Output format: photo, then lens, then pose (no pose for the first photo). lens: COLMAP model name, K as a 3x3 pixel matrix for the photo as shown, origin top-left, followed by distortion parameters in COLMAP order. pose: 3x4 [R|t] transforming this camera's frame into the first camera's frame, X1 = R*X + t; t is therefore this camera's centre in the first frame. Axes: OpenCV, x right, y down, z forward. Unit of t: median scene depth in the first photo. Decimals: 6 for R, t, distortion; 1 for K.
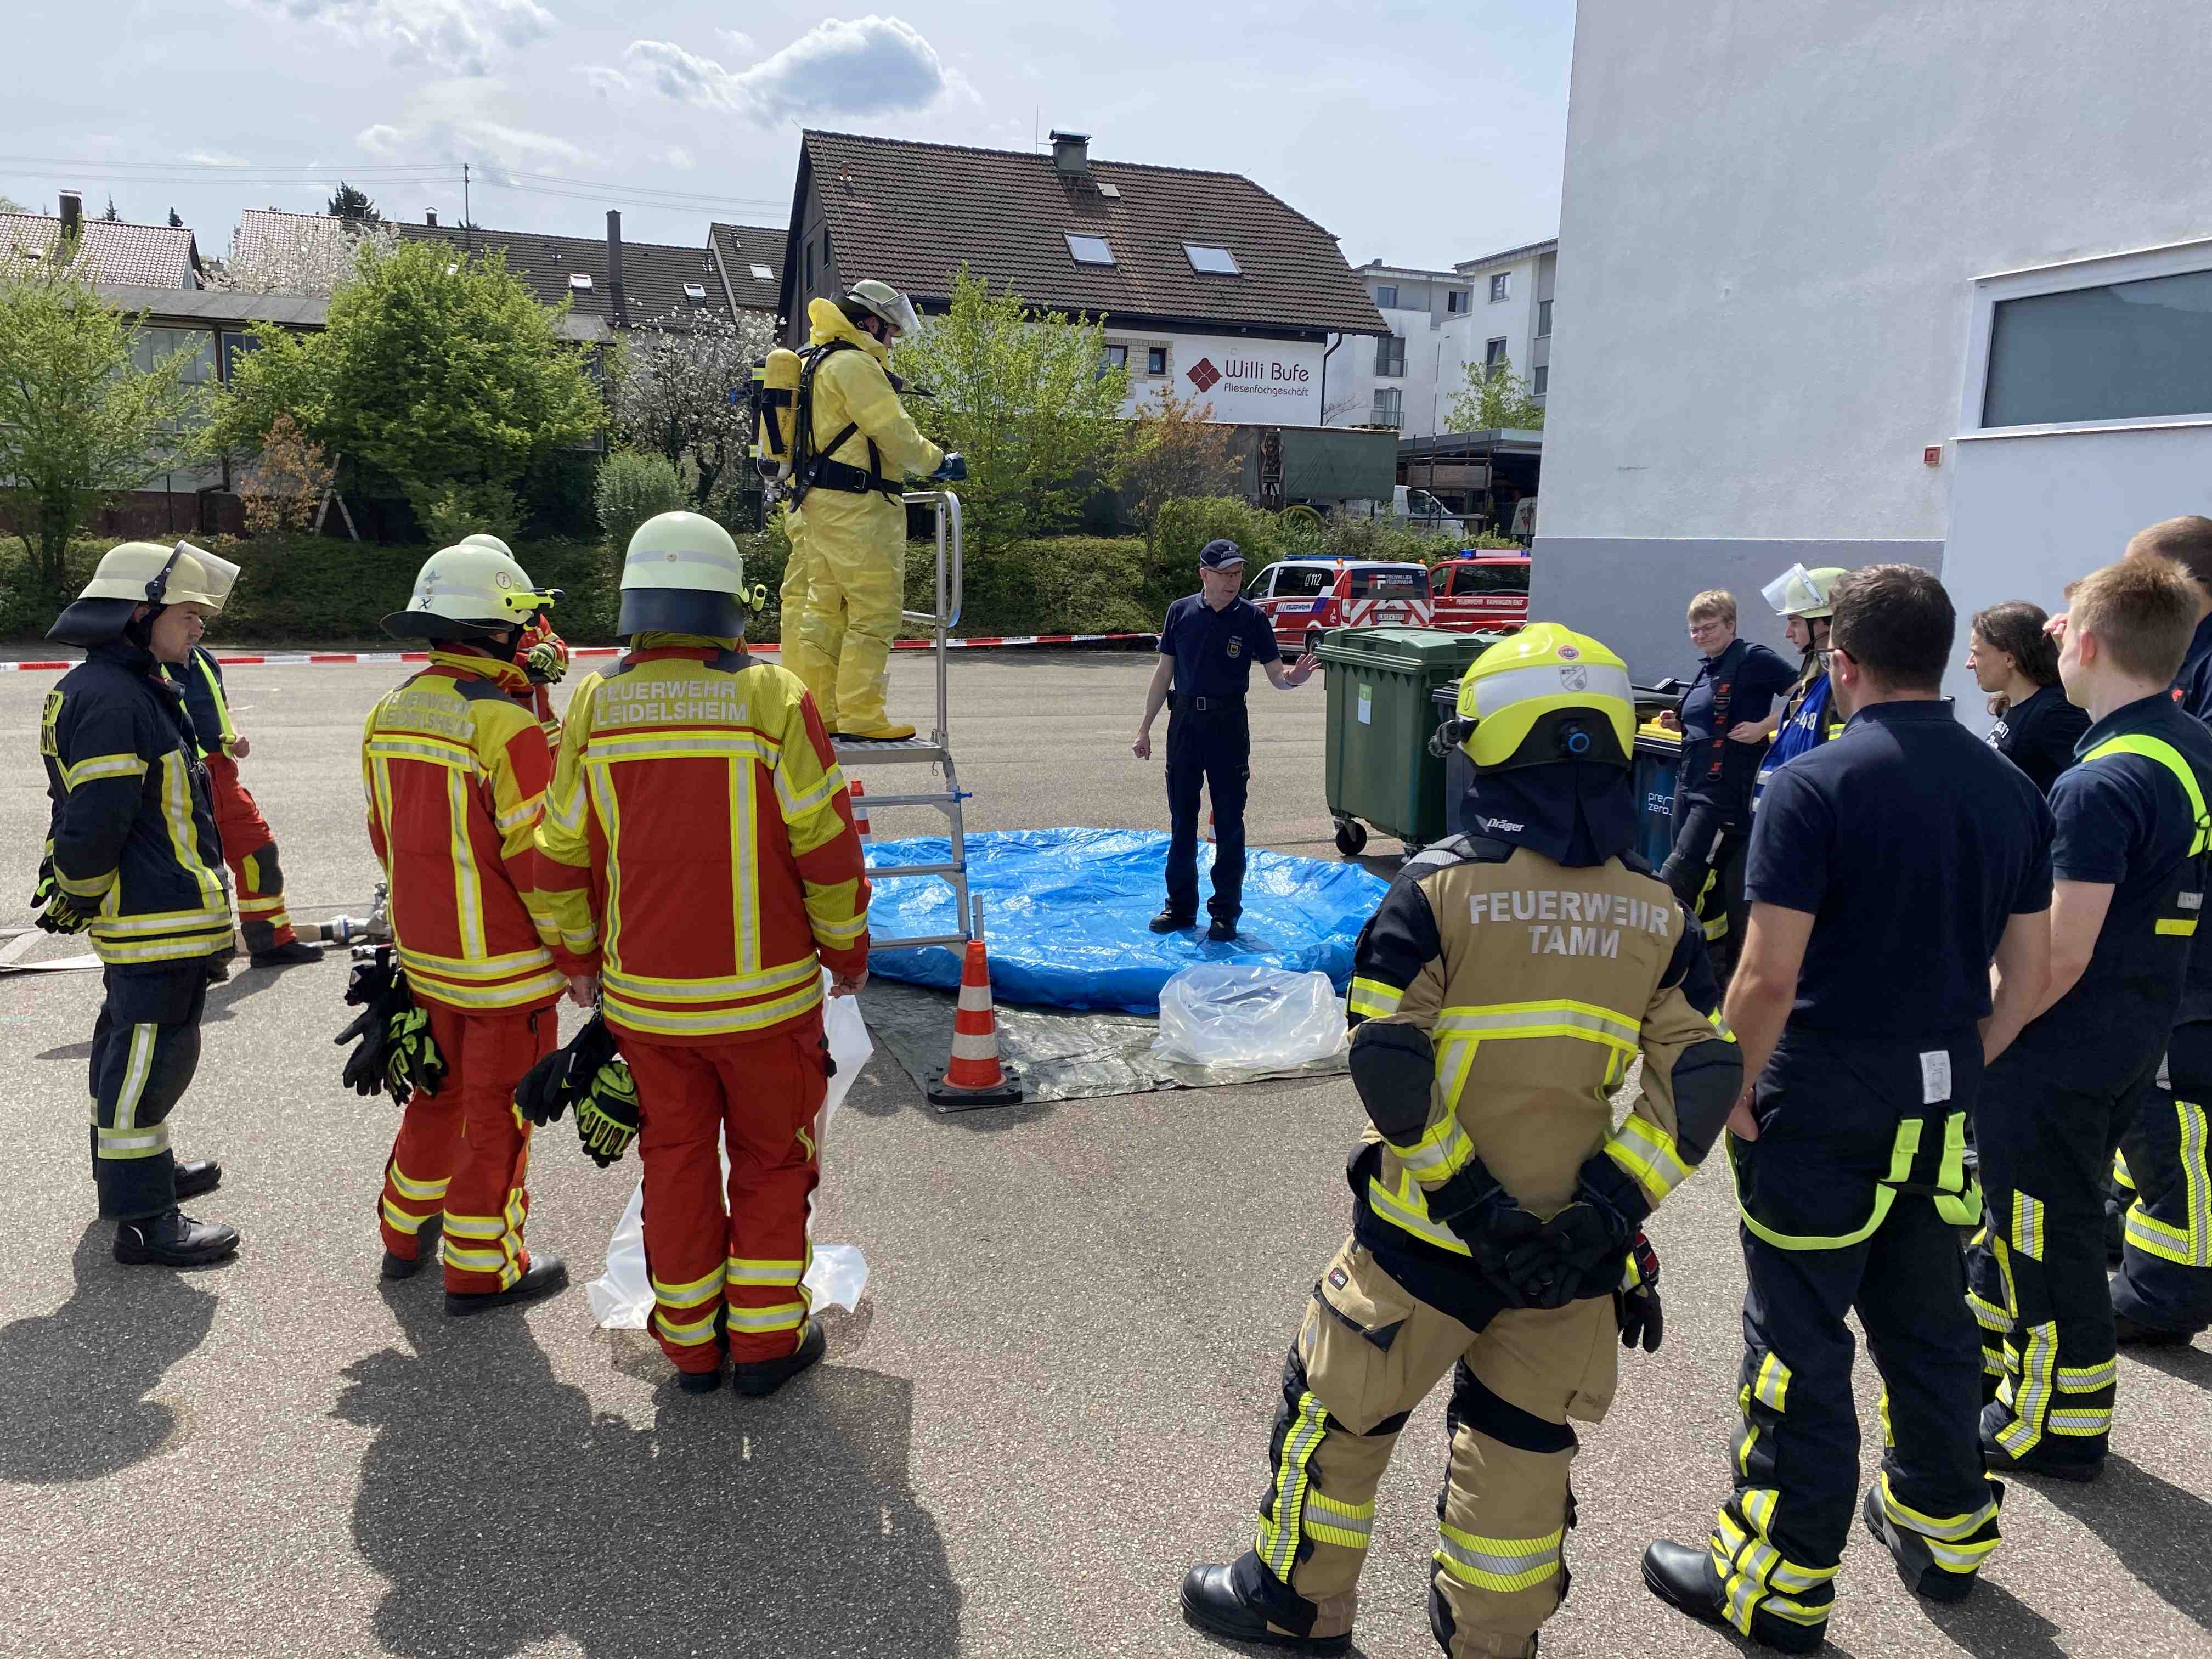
lens RADIAL K [[1769.2, 0, 1106.0], [0, 1769.2, 829.5], [0, 0, 1]] dist [0.001337, -0.001141]
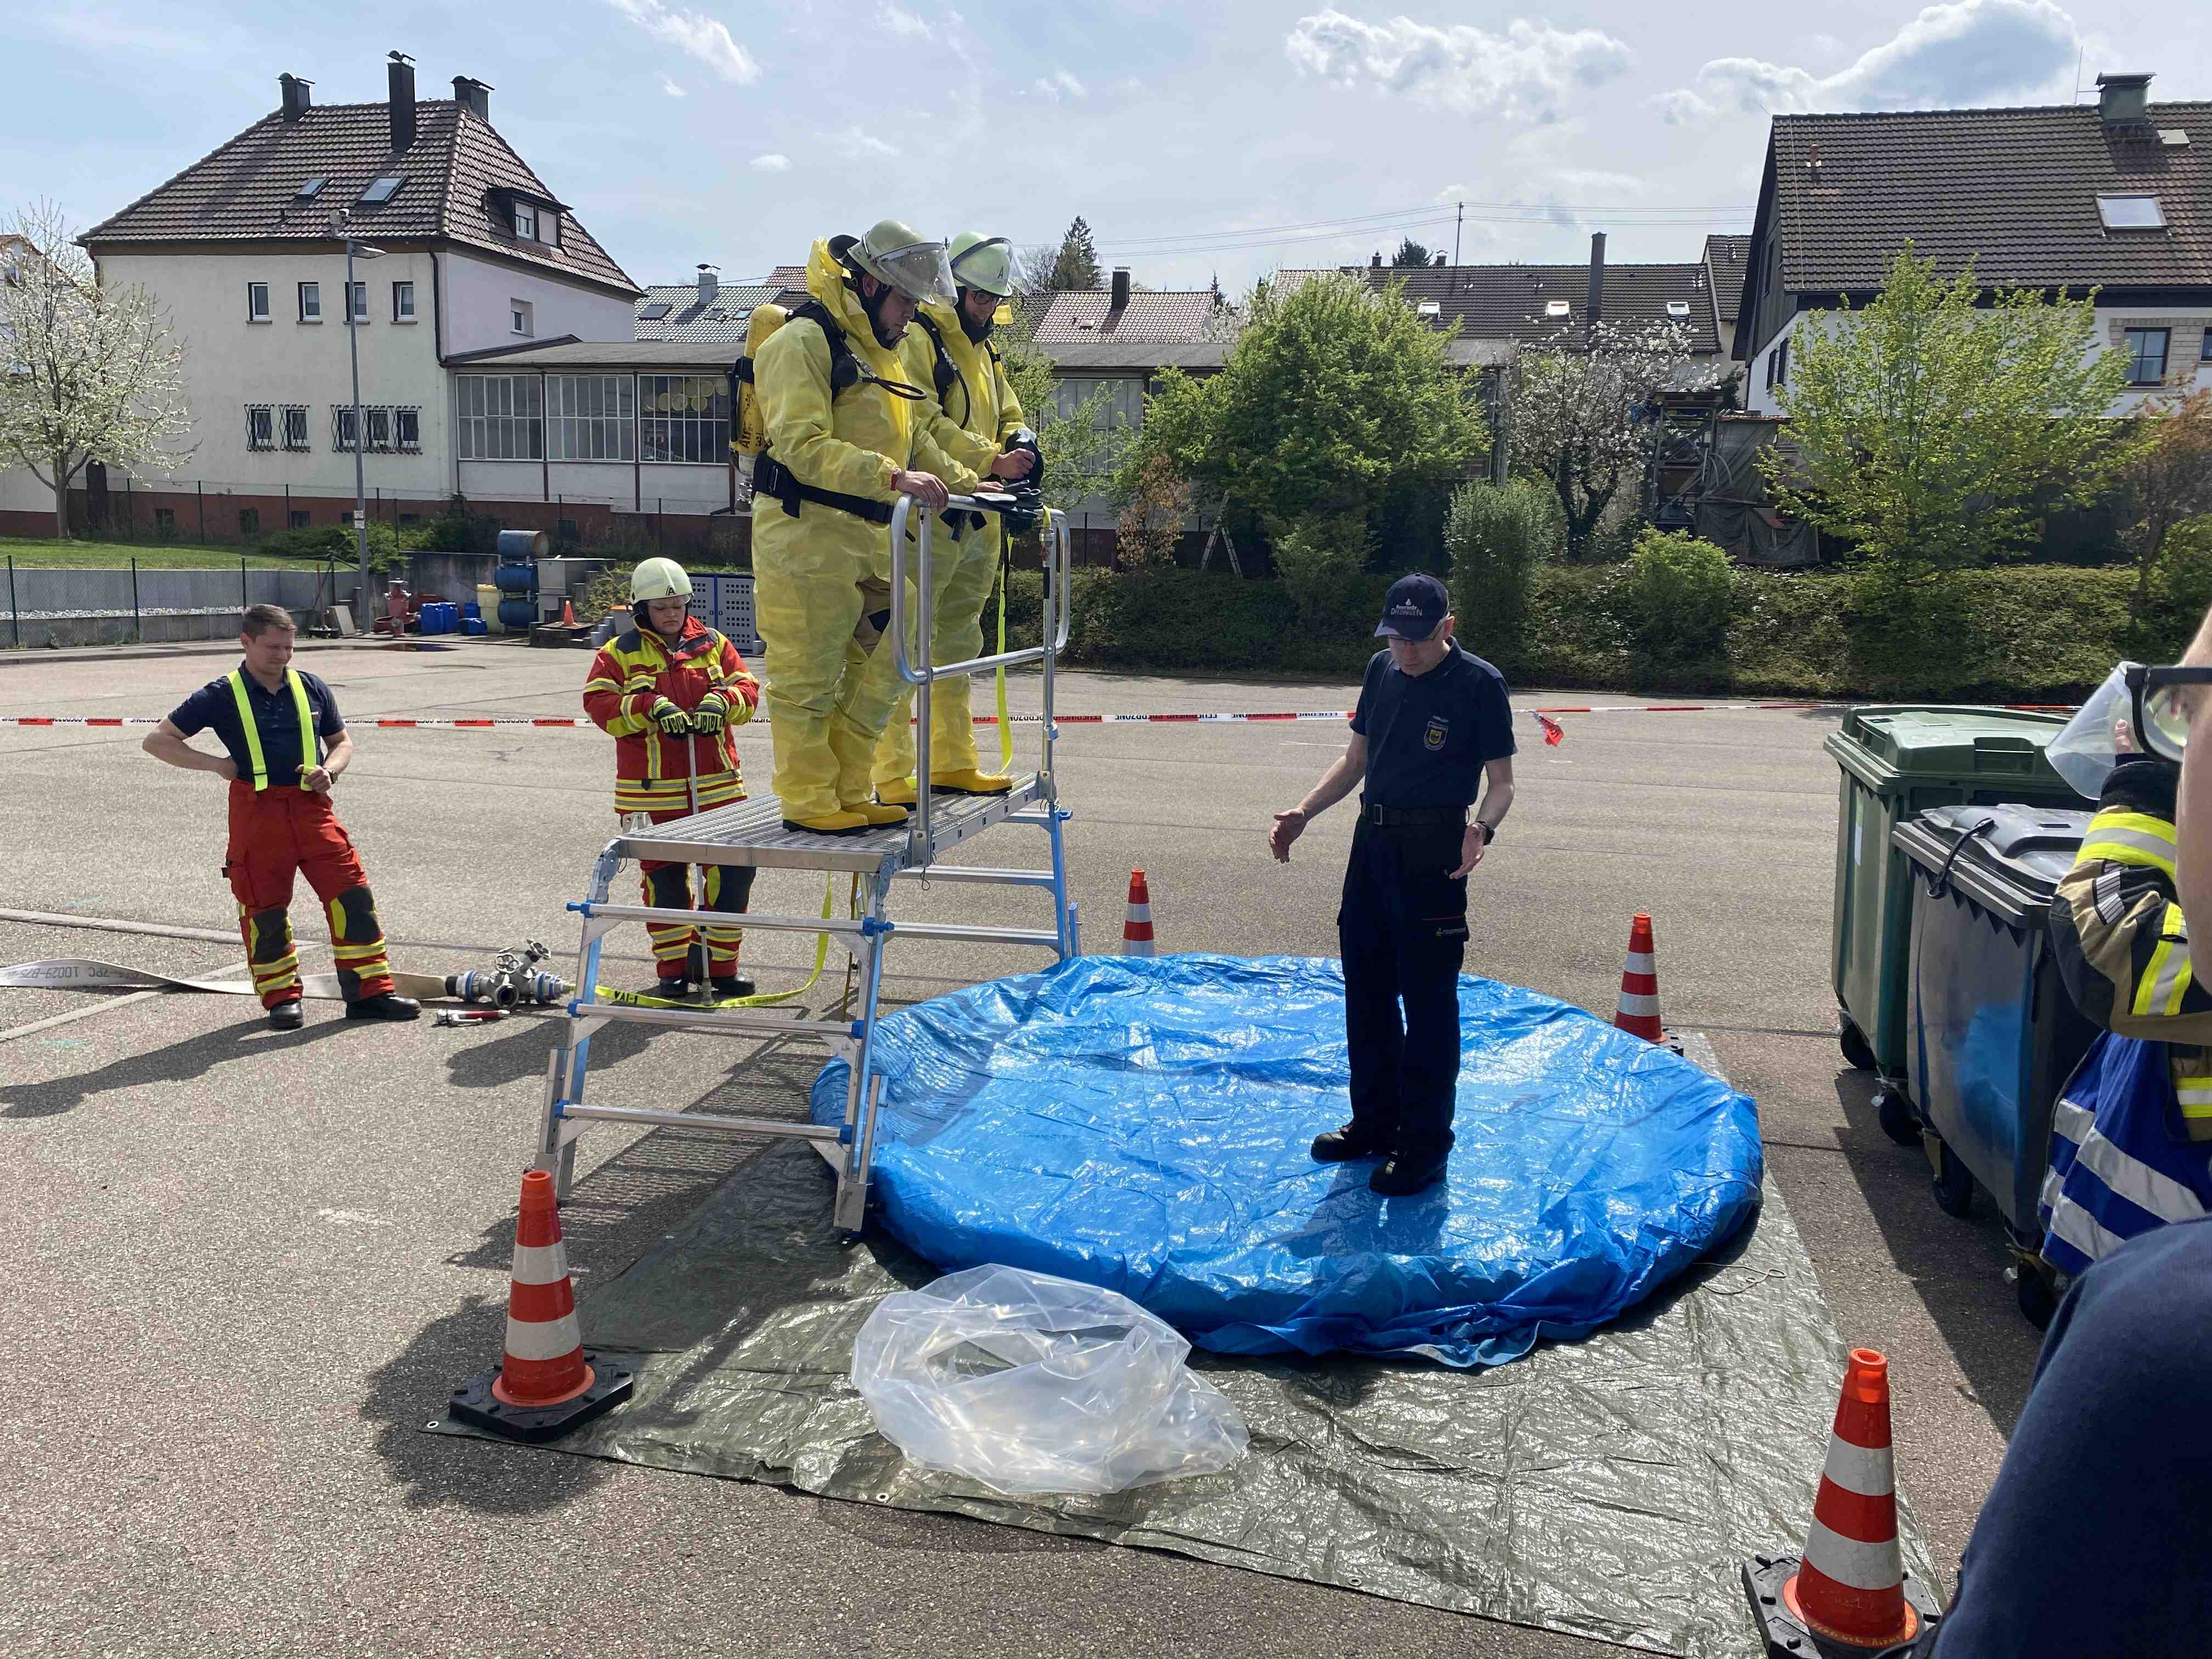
lens RADIAL K [[1769.2, 0, 1106.0], [0, 1769.2, 829.5], [0, 0, 1]] dist [0.001337, -0.001141]
pose [[0.832150, 0.075666, -0.549363, 0.083241], [-0.086450, 0.996237, 0.006266, -0.014317], [0.547770, 0.042278, 0.835560, 0.098662]]
